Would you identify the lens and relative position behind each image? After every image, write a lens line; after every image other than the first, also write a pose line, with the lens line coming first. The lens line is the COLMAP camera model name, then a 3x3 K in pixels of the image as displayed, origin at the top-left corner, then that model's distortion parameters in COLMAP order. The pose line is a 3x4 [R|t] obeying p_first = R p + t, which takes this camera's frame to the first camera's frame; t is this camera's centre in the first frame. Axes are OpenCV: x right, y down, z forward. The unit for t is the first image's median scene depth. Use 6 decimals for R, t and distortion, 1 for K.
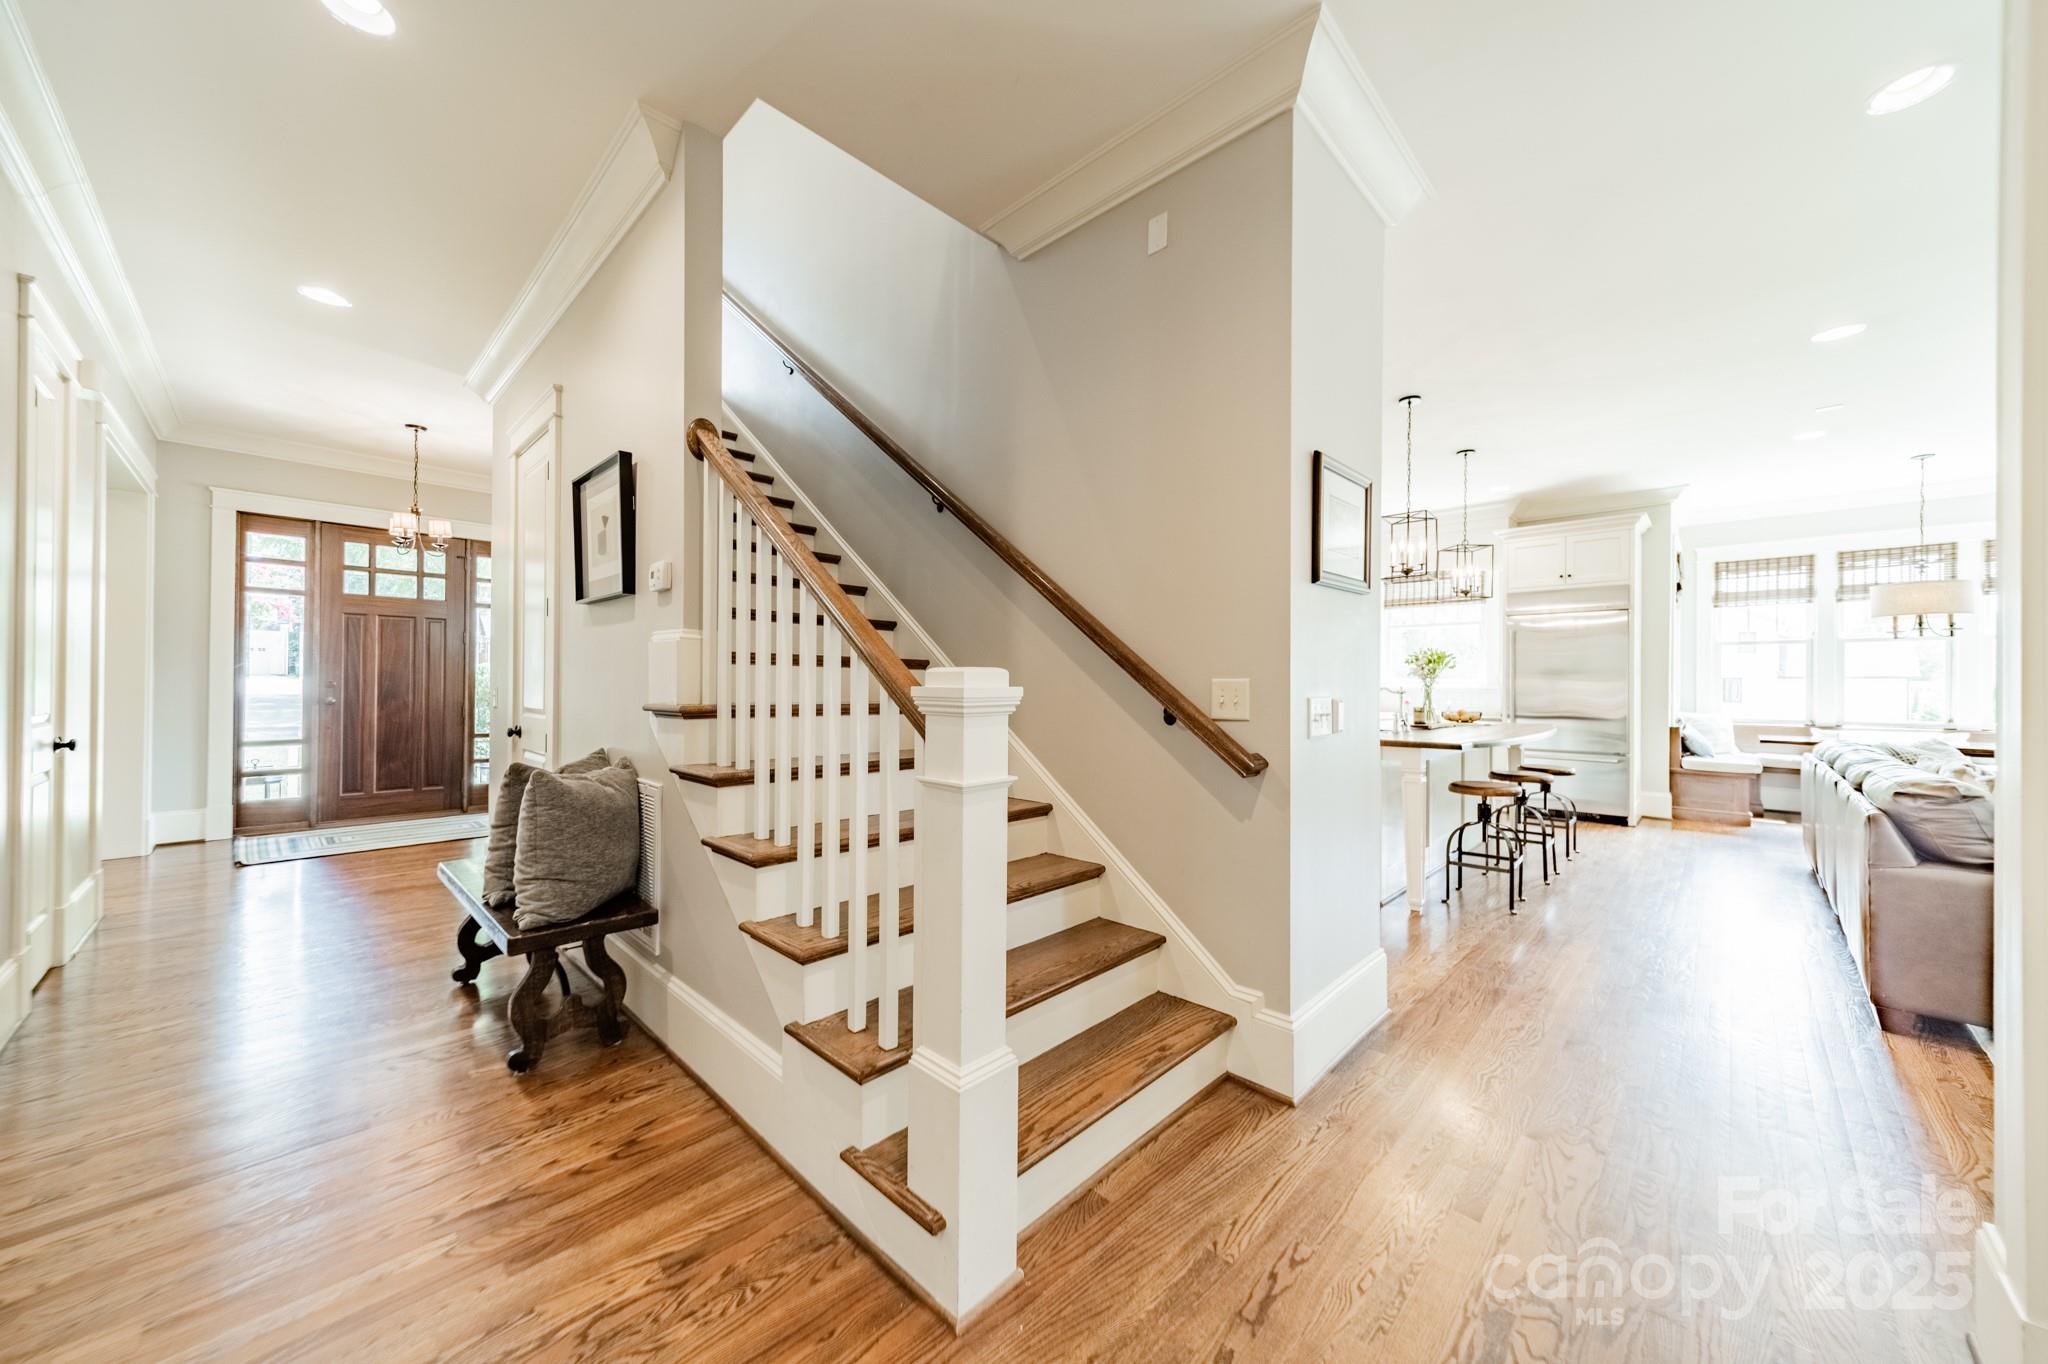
lens RADIAL K [[720.5, 0, 1029.5], [0, 720.5, 684.7], [0, 0, 1]] dist [0.006552, 0.000524]
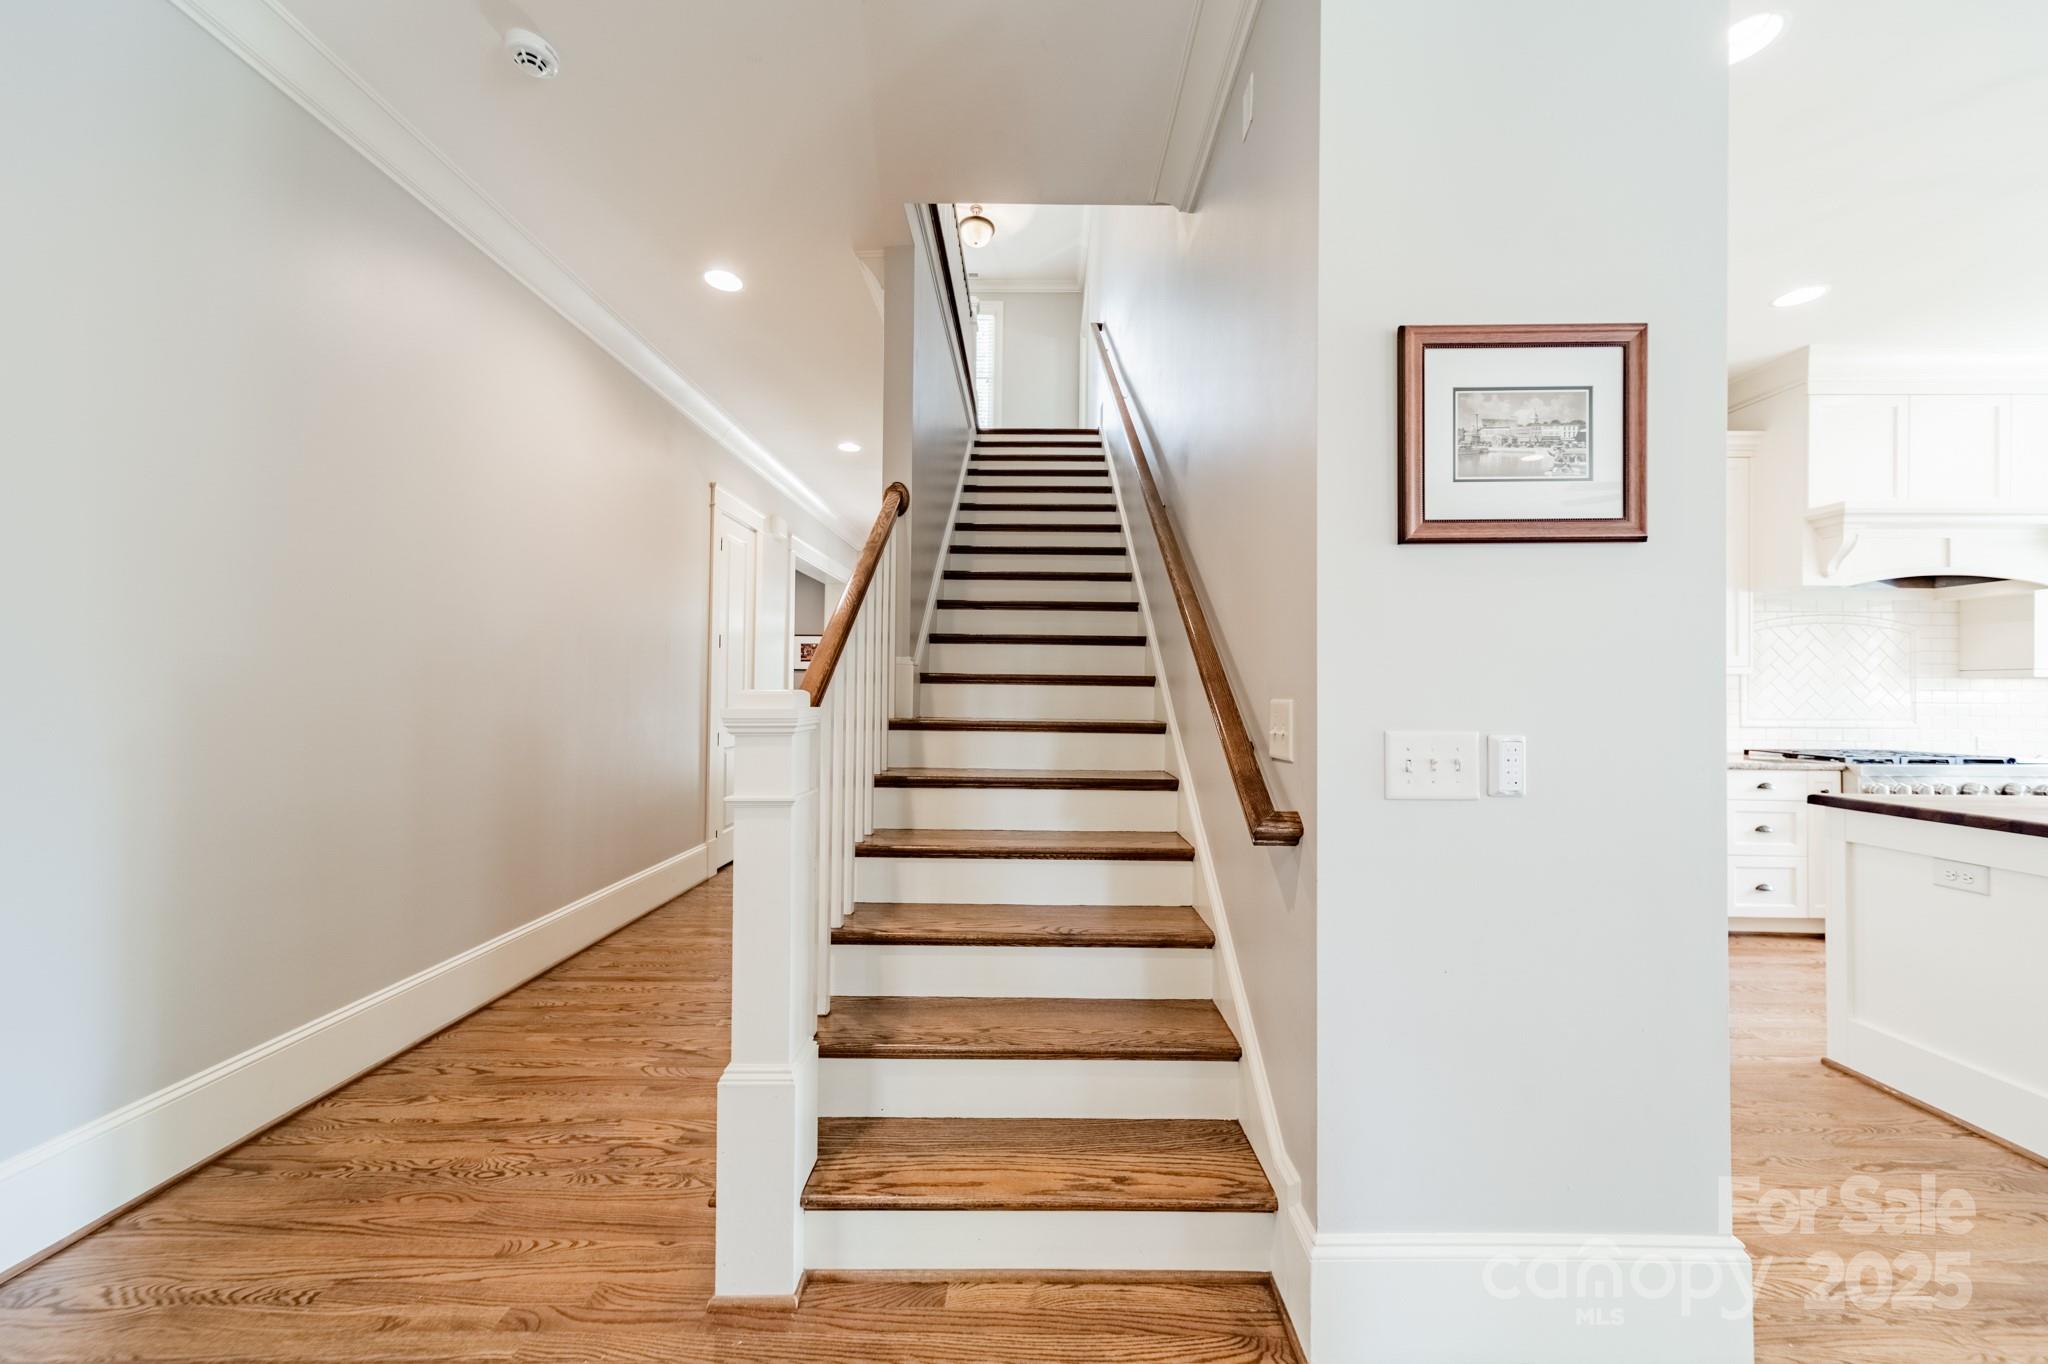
lens RADIAL K [[720.5, 0, 1029.5], [0, 720.5, 681.2], [0, 0, 1]] dist [0.006552, 0.000524]
pose [[0.692875, -0.011570, -0.720965, 0.218524], [-0.003567, 0.999804, -0.019473, -0.004795], [0.721049, 0.016064, 0.692698, 0.123037]]
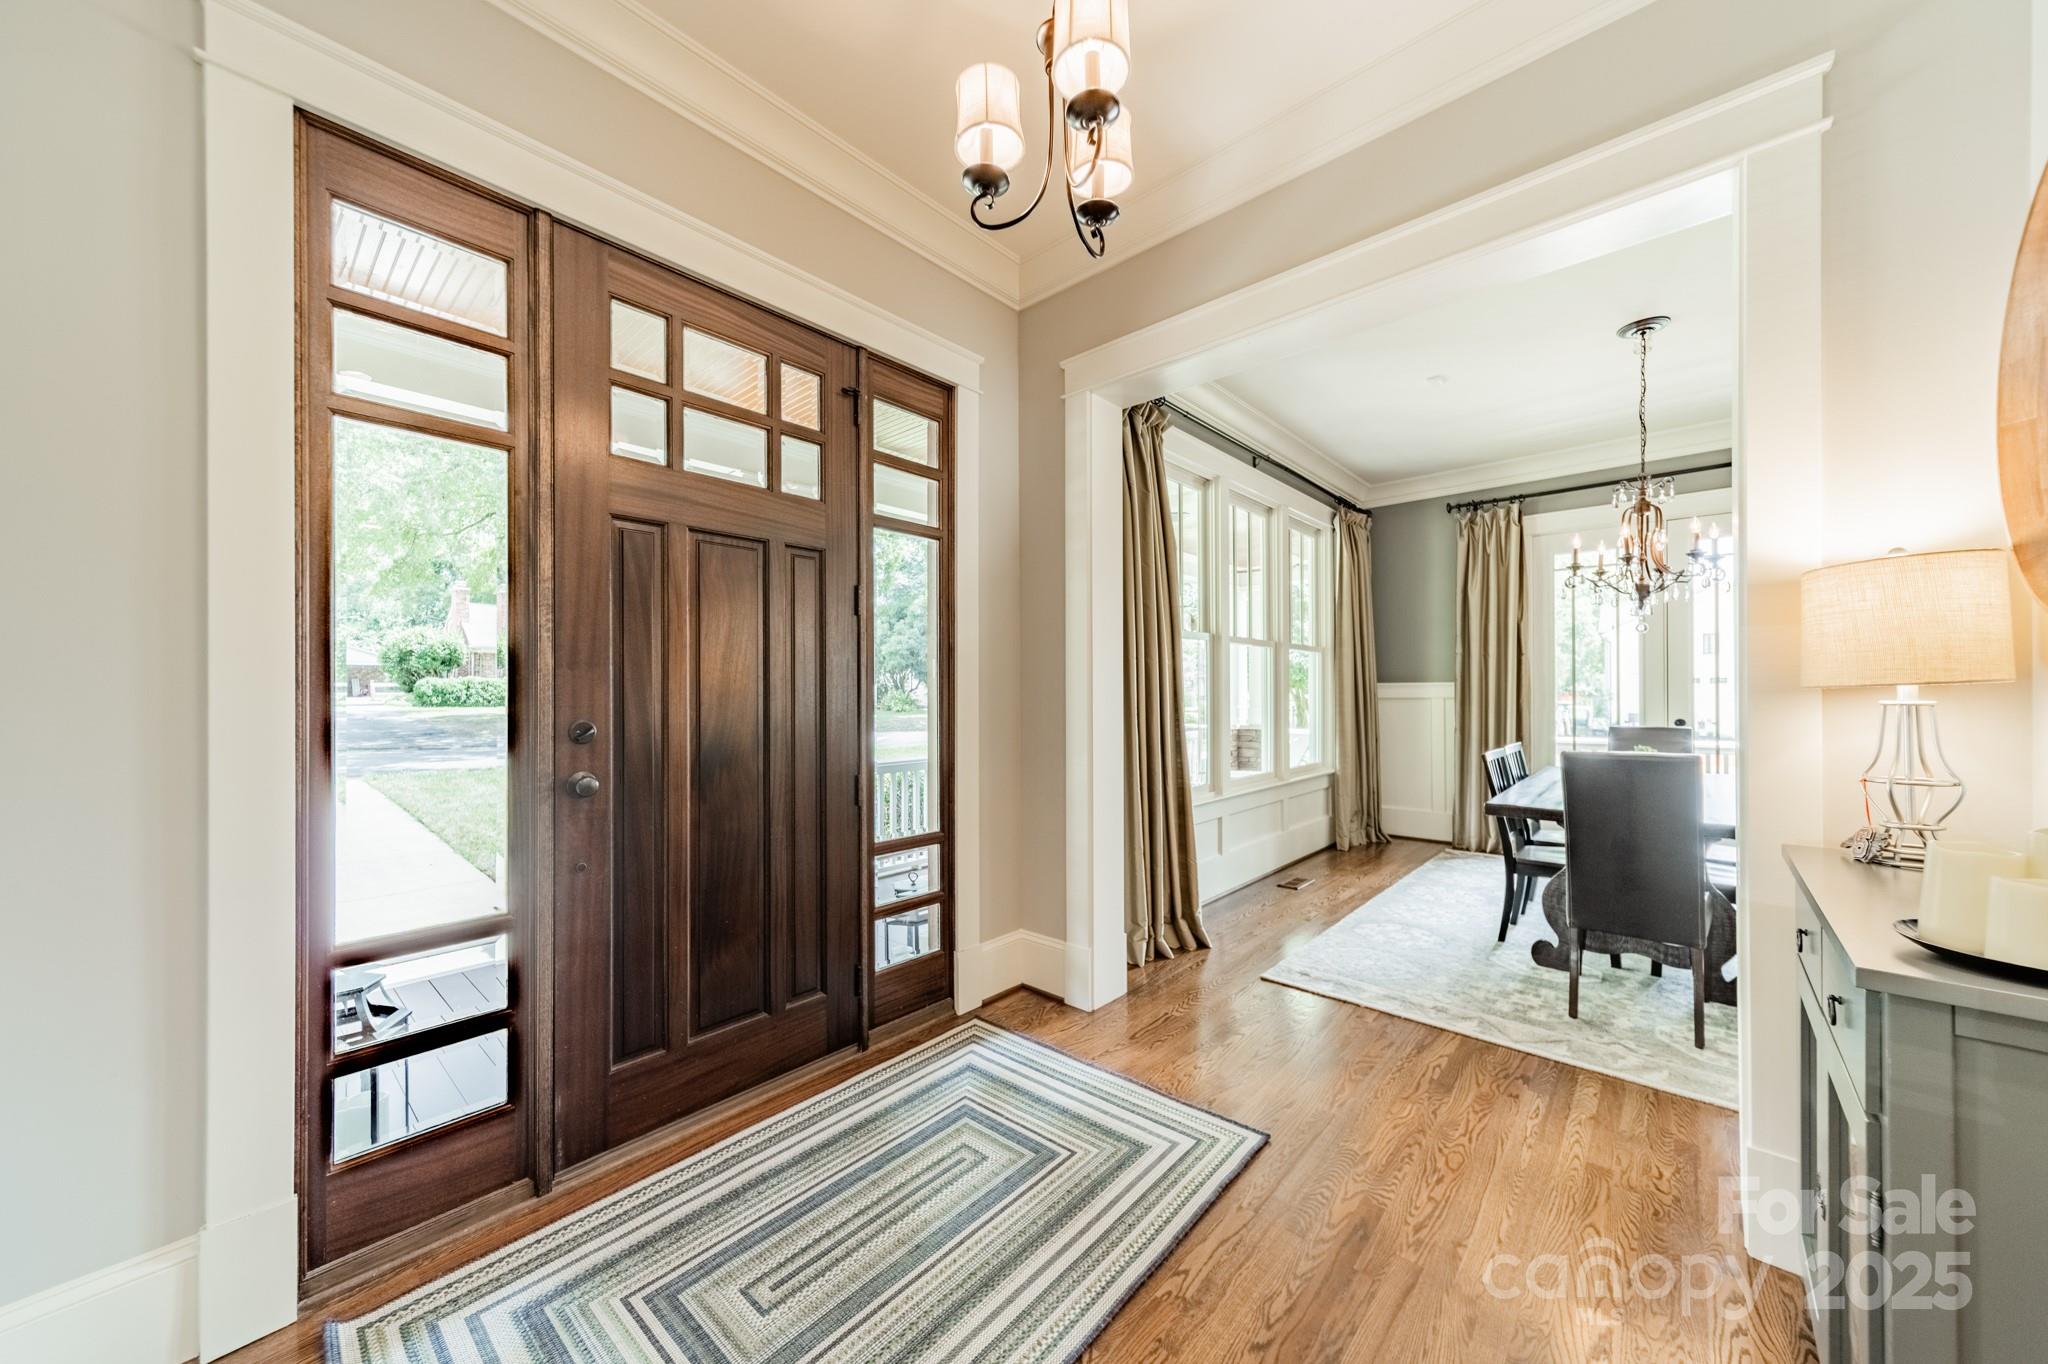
lens RADIAL K [[720.5, 0, 1024.0], [0, 720.5, 694.5], [0, 0, 1]] dist [0.006552, 0.000524]
pose [[0.998877, -0.008827, 0.046558, -0.623625], [0.008516, 0.999940, 0.006871, -0.014950], [-0.046616, -0.006467, 0.998892, 0.534353]]
